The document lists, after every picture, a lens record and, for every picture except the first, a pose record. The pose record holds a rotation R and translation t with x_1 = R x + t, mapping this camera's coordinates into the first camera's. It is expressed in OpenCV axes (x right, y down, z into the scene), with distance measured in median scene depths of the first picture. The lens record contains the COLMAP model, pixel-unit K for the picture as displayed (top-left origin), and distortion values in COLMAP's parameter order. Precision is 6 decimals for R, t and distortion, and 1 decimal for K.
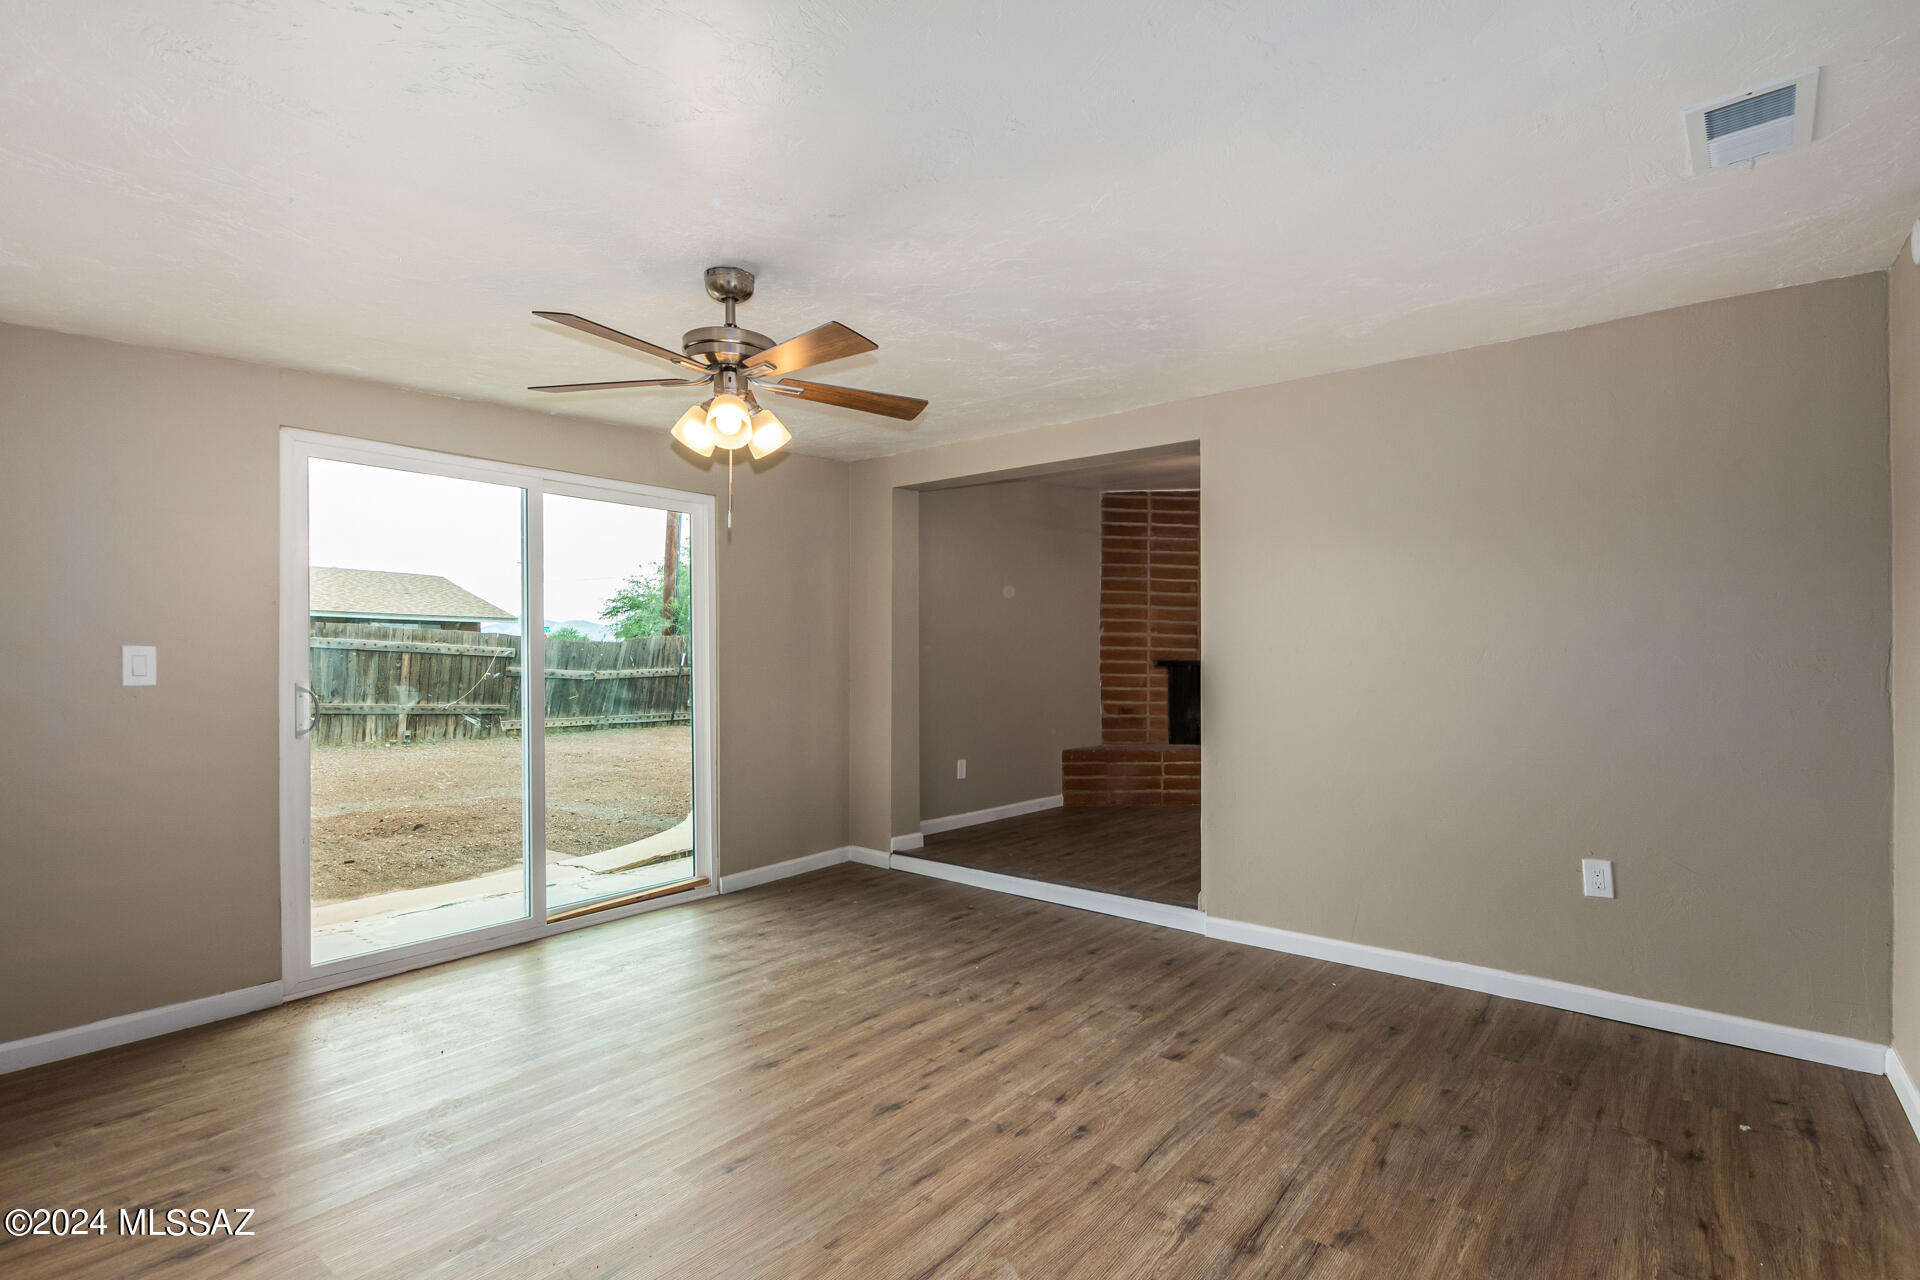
lens RADIAL K [[883.7, 0, 950.8], [0, 883.7, 677.4], [0, 0, 1]] dist [0.002061, 0.000061]
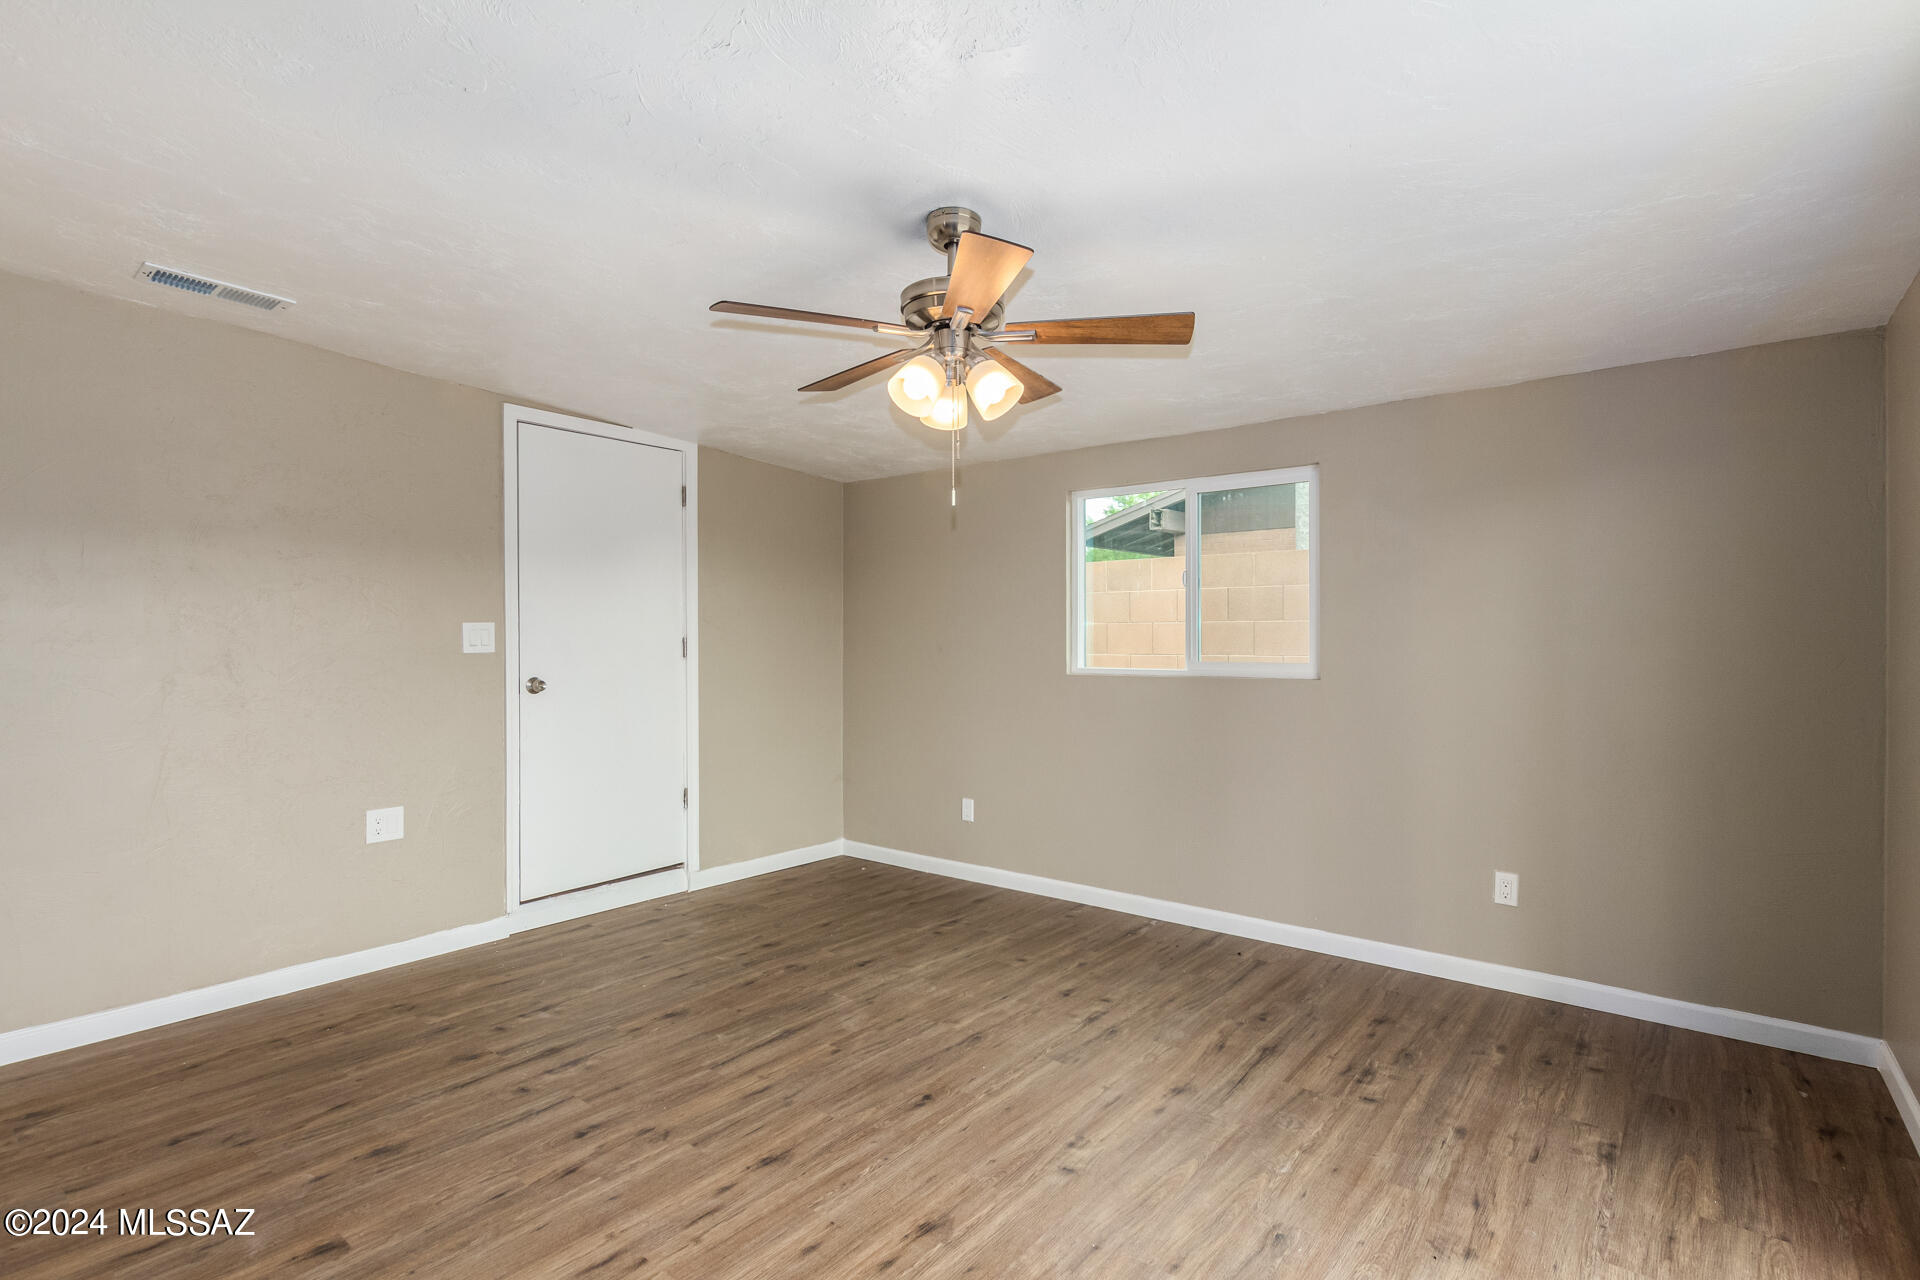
lens RADIAL K [[947.0, 0, 955.6], [0, 947.0, 650.0], [0, 0, 1]] dist [0.001389, 0.000050]
pose [[-0.999995, -0.002971, -0.000906, -0.250340], [-0.003006, 0.999166, 0.040732, -0.063272], [0.000784, 0.040734, -0.999170, 1.938837]]
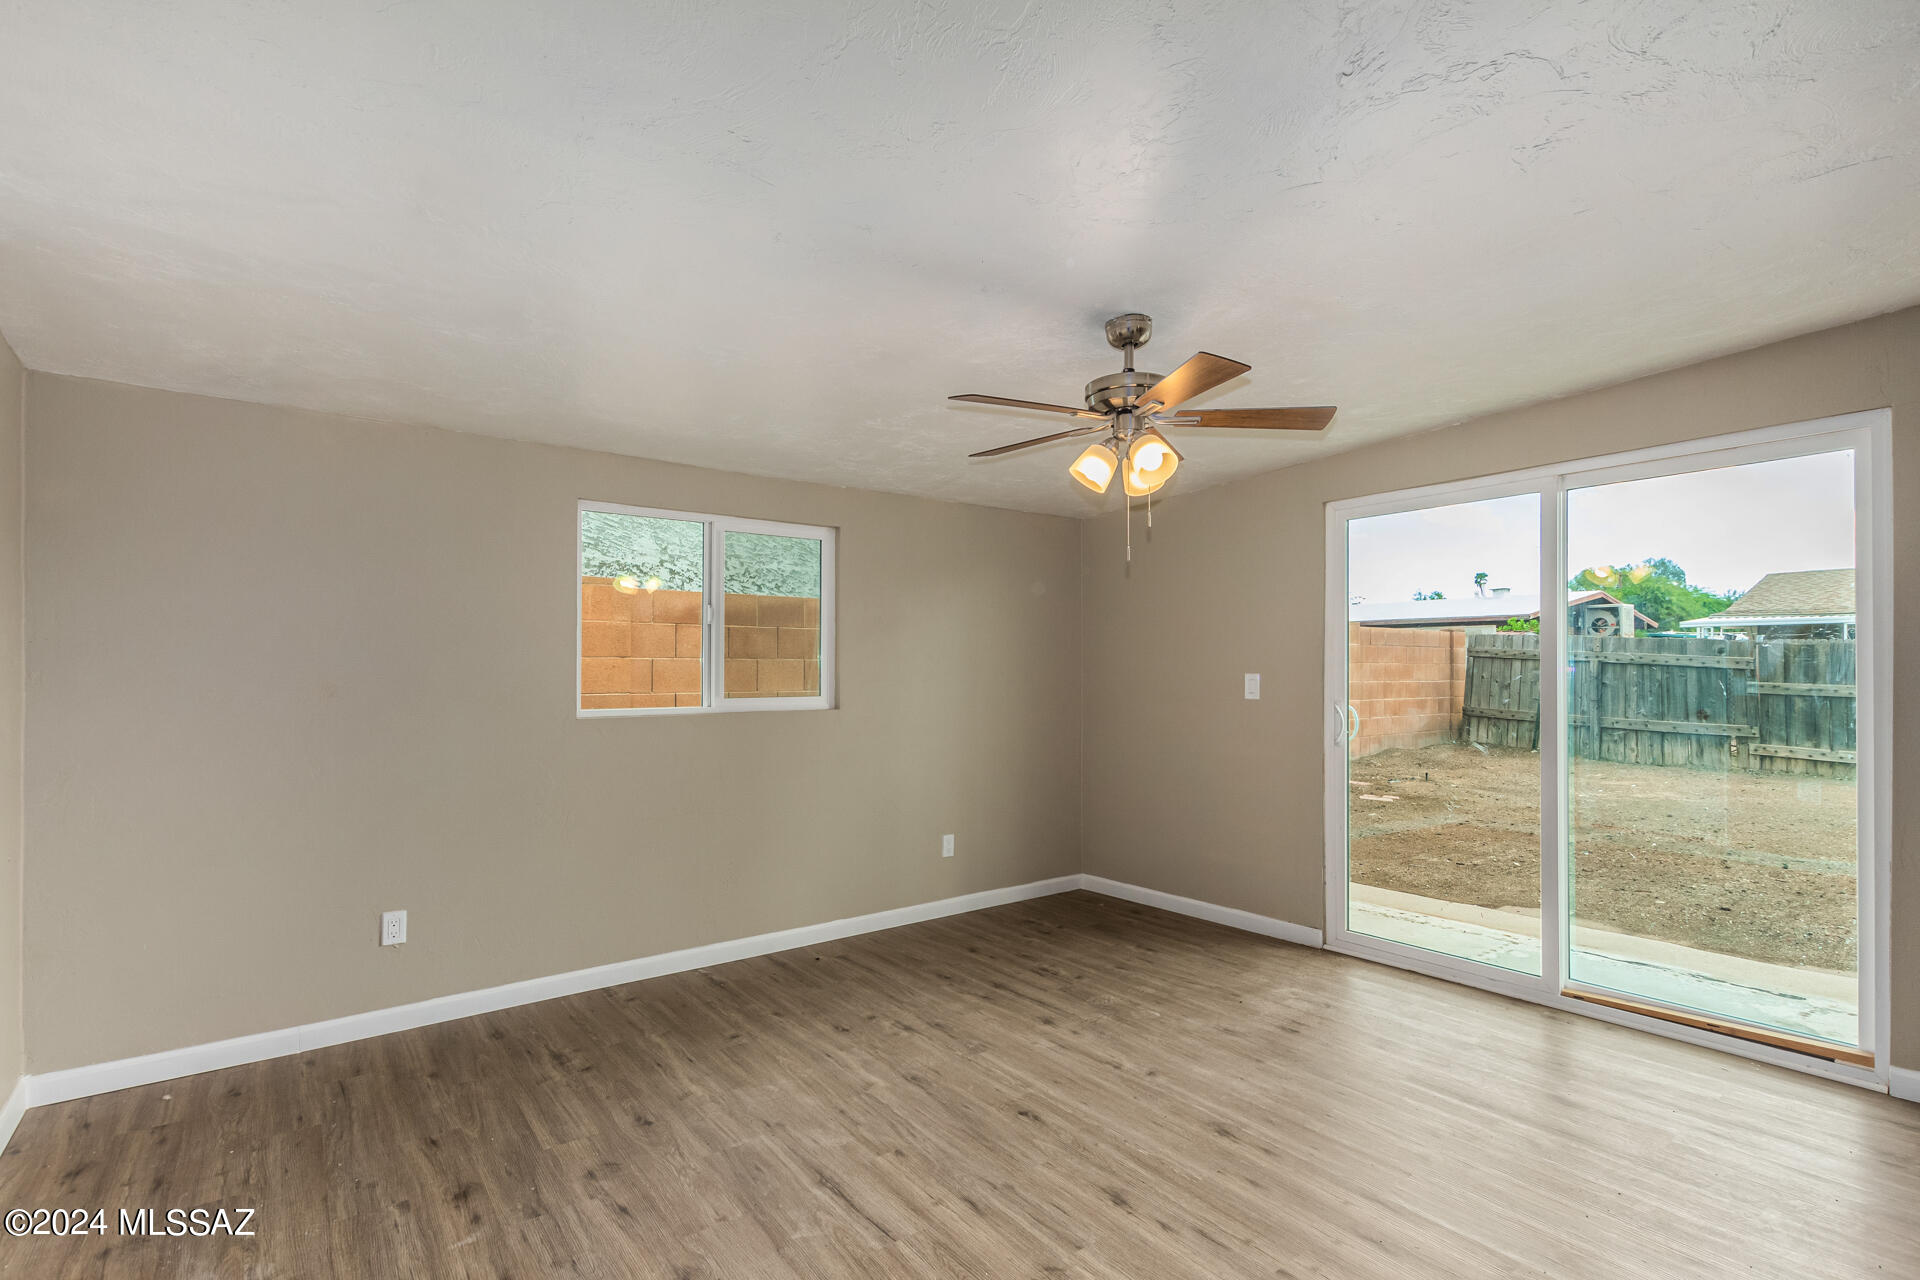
lens RADIAL K [[915.1, 0, 1017.3], [0, 915.1, 682.0], [0, 0, 1]] dist [0.000921, 0.000005]
pose [[-0.192795, 0.004709, -0.981228, 0.843397], [-0.023814, 0.999671, 0.009477, -0.031261], [0.980950, 0.025194, -0.192619, 1.070080]]
